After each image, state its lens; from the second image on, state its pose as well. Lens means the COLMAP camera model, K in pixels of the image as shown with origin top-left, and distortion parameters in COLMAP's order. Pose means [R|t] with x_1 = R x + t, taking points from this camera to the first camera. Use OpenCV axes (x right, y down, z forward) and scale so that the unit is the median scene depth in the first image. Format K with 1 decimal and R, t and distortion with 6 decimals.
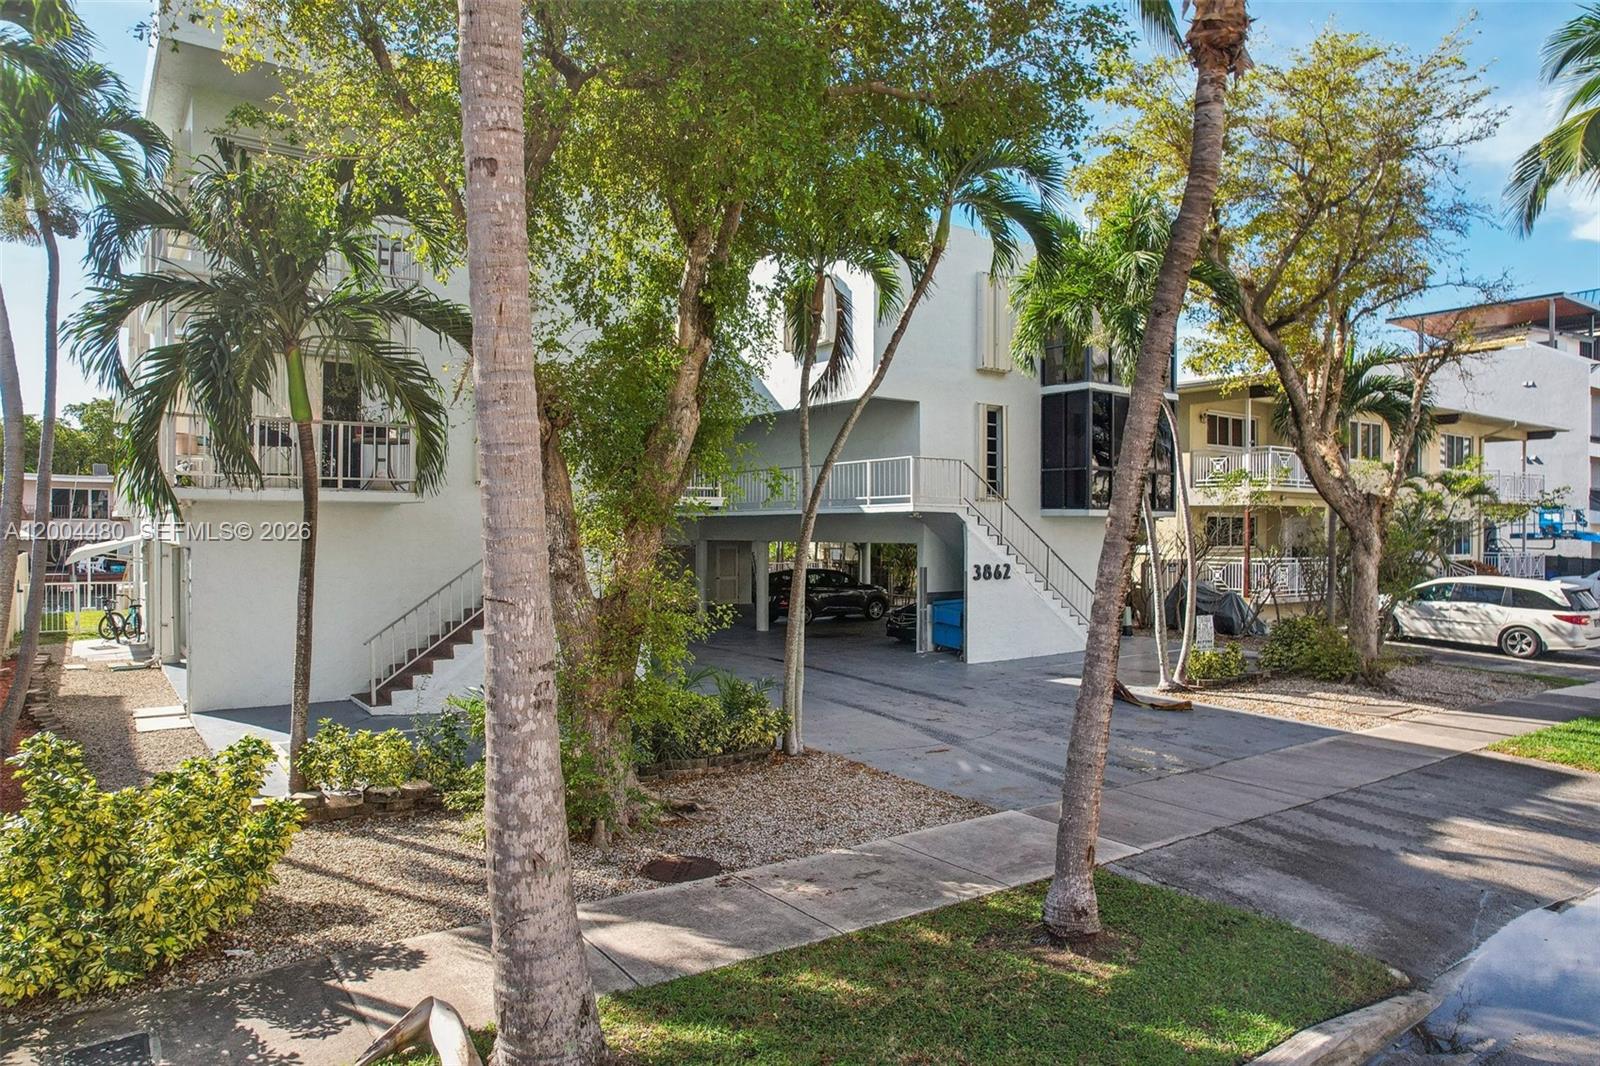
lens RADIAL K [[1042.3, 0, 795.9], [0, 1042.3, 535.6], [0, 0, 1]] dist [-0.075668, 0.068360]
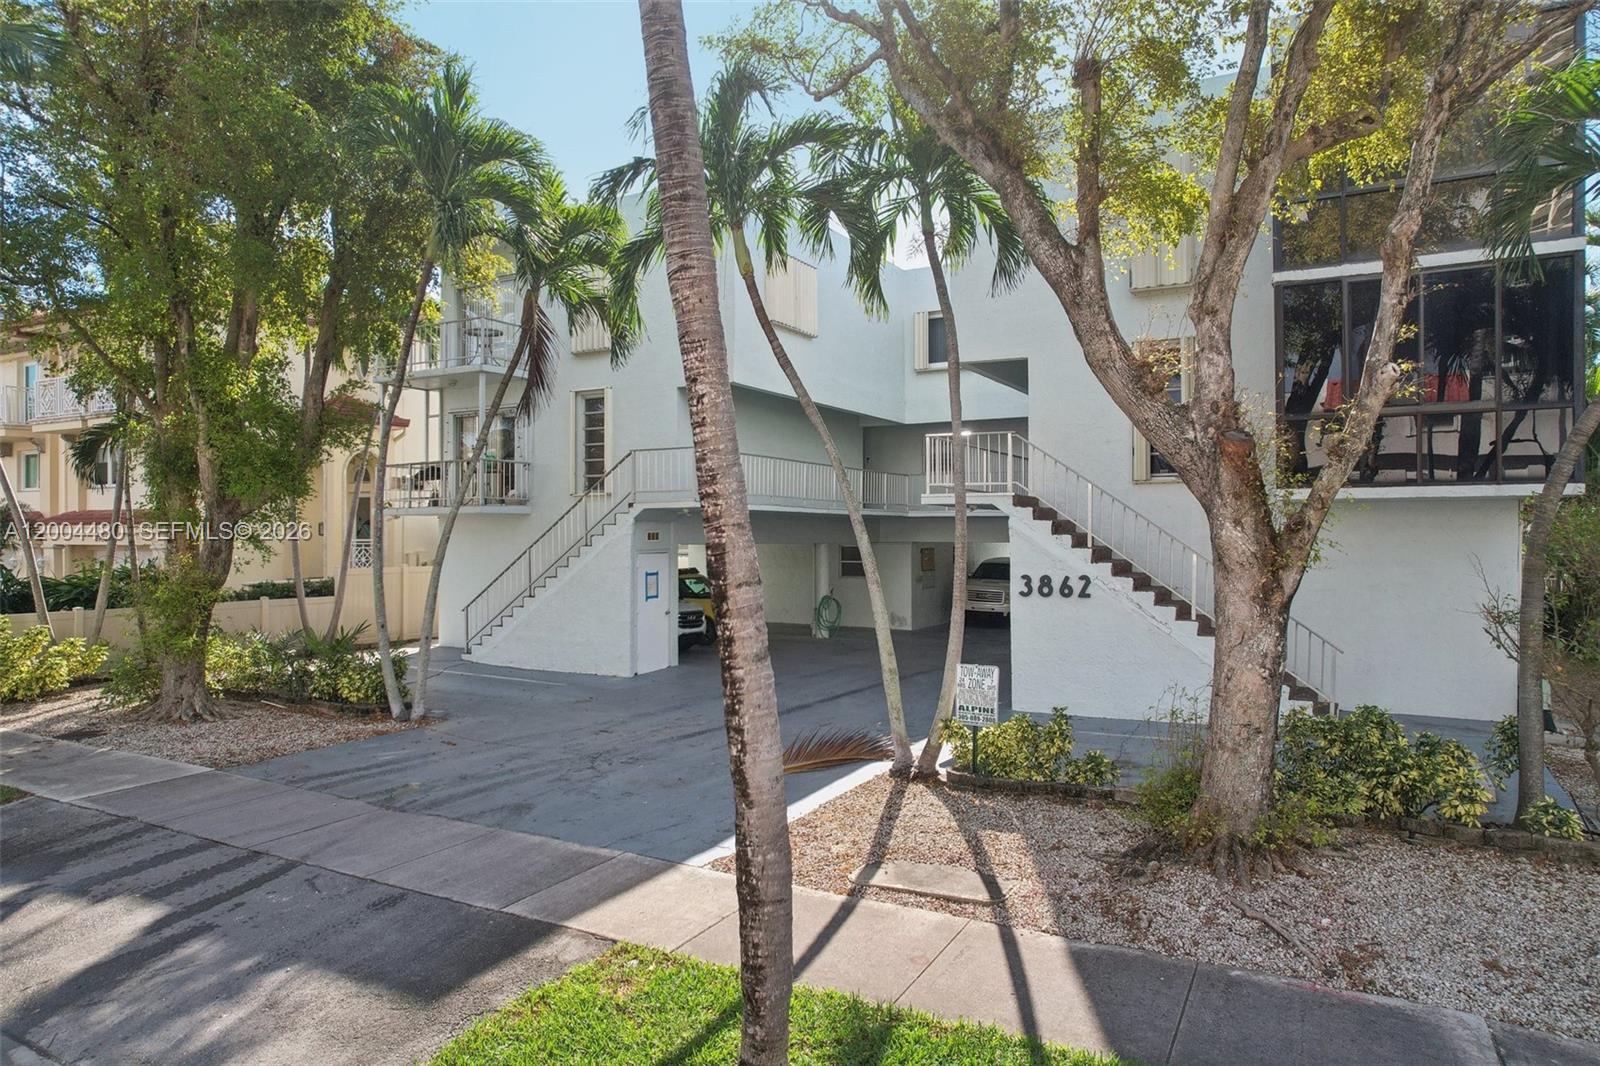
lens RADIAL K [[1042.3, 0, 792.5], [0, 1042.3, 528.7], [0, 0, 1]] dist [-0.075668, 0.068360]
pose [[0.414134, -0.012263, -0.910133, 0.886295], [0.000204, 0.999910, -0.013380, 0.006815], [0.910216, 0.005356, 0.414099, 0.647856]]
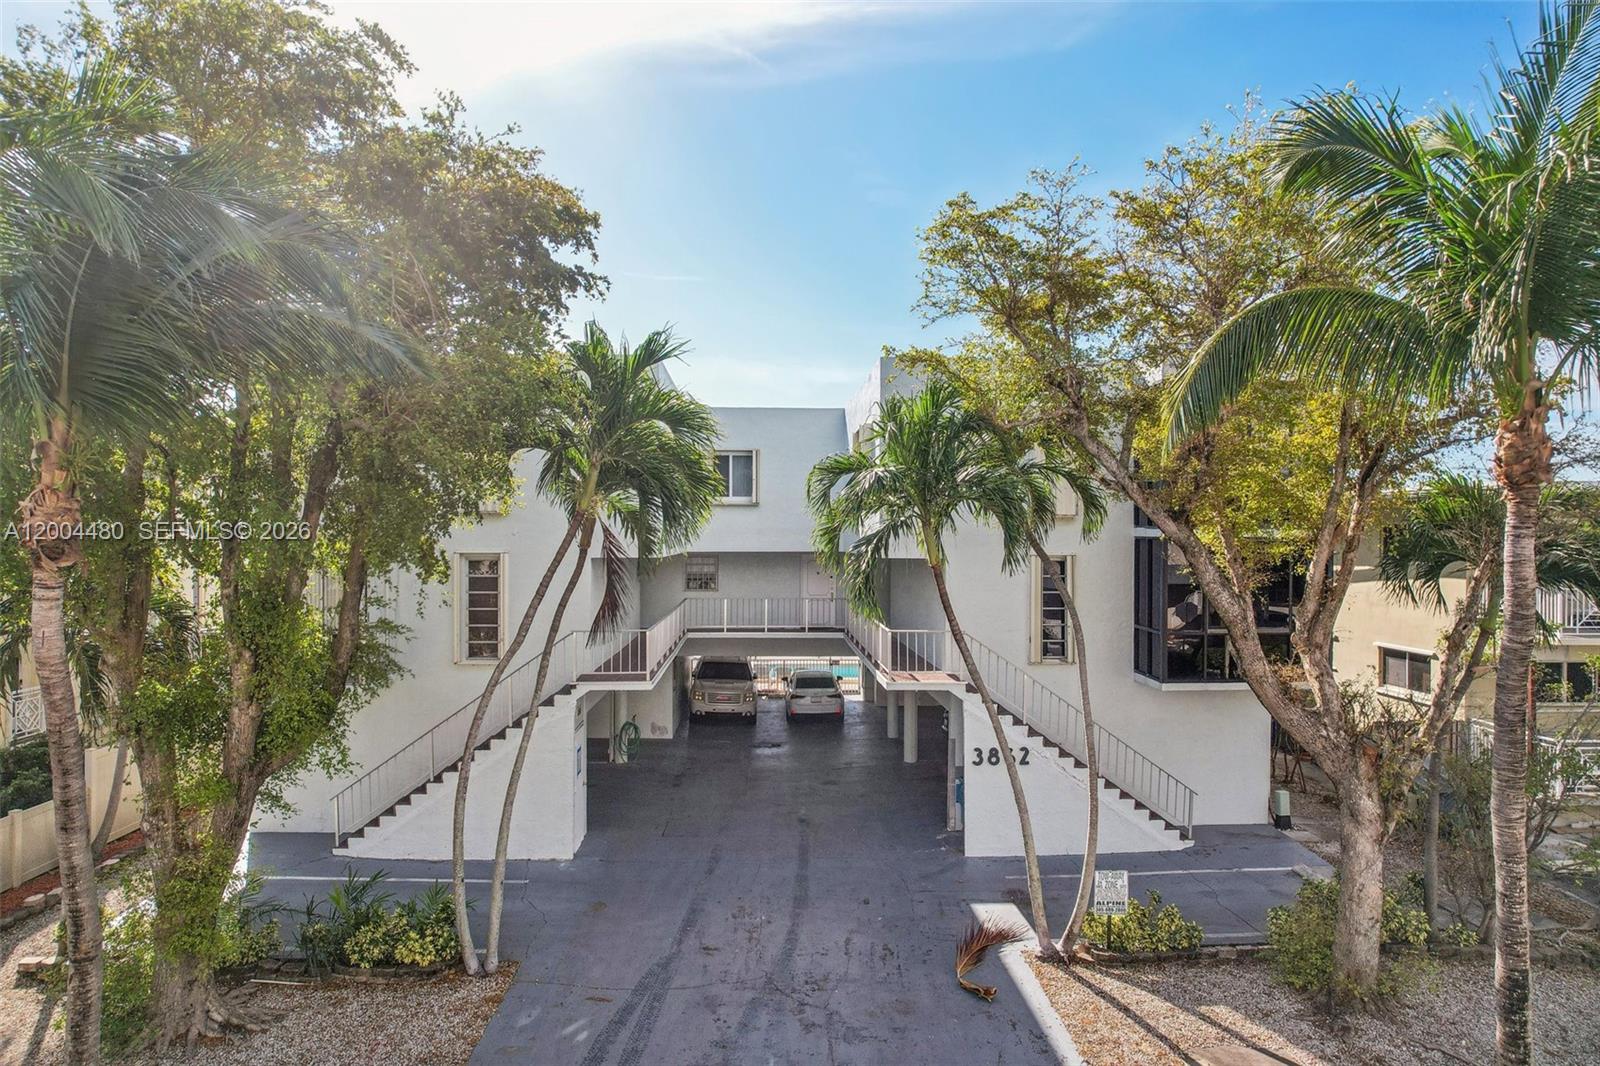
lens RADIAL K [[1042.3, 0, 799.7], [0, 1042.3, 526.4], [0, 0, 1]] dist [-0.075668, 0.068360]
pose [[0.836159, -0.003642, -0.548475, 0.626285], [-0.001627, 0.999957, -0.009120, -0.180686], [0.548485, 0.008518, 0.836117, 0.191942]]
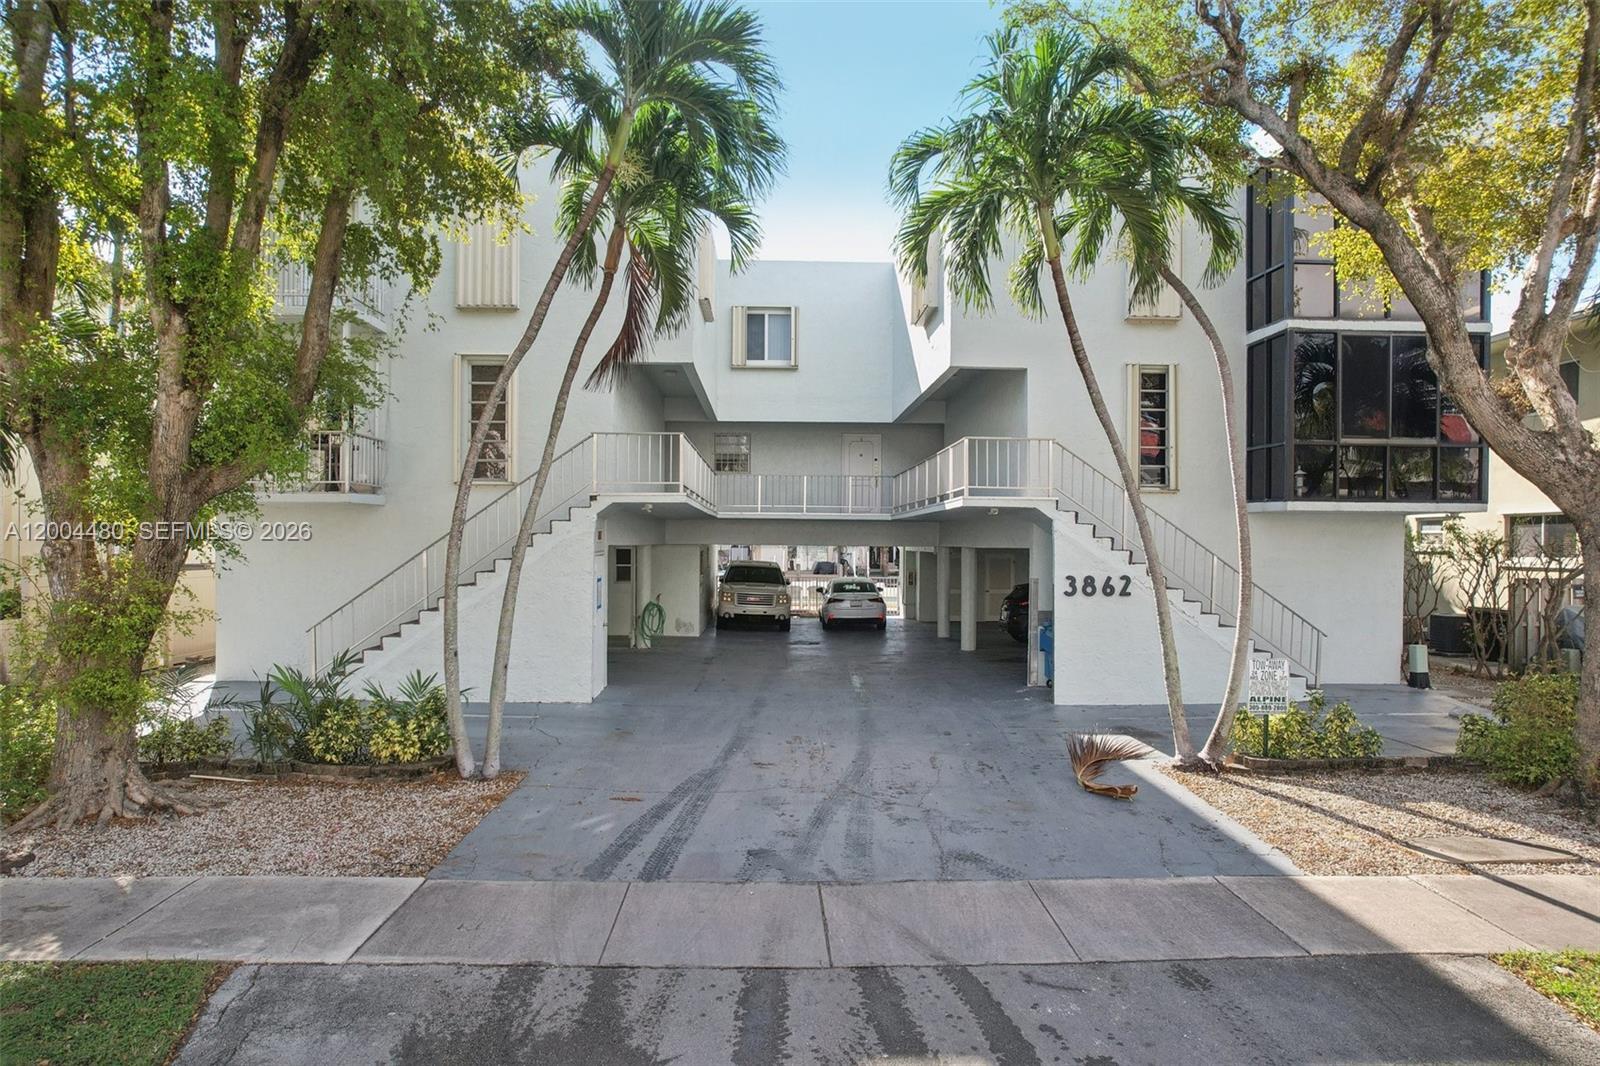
lens RADIAL K [[1042.3, 0, 798.2], [0, 1042.3, 548.8], [0, 0, 1]] dist [-0.075668, 0.068360]
pose [[0.829252, 0.004412, -0.558857, 0.504149], [-0.005310, 0.999986, 0.000015, 0.011134], [0.558849, 0.002955, 0.829264, 0.303326]]
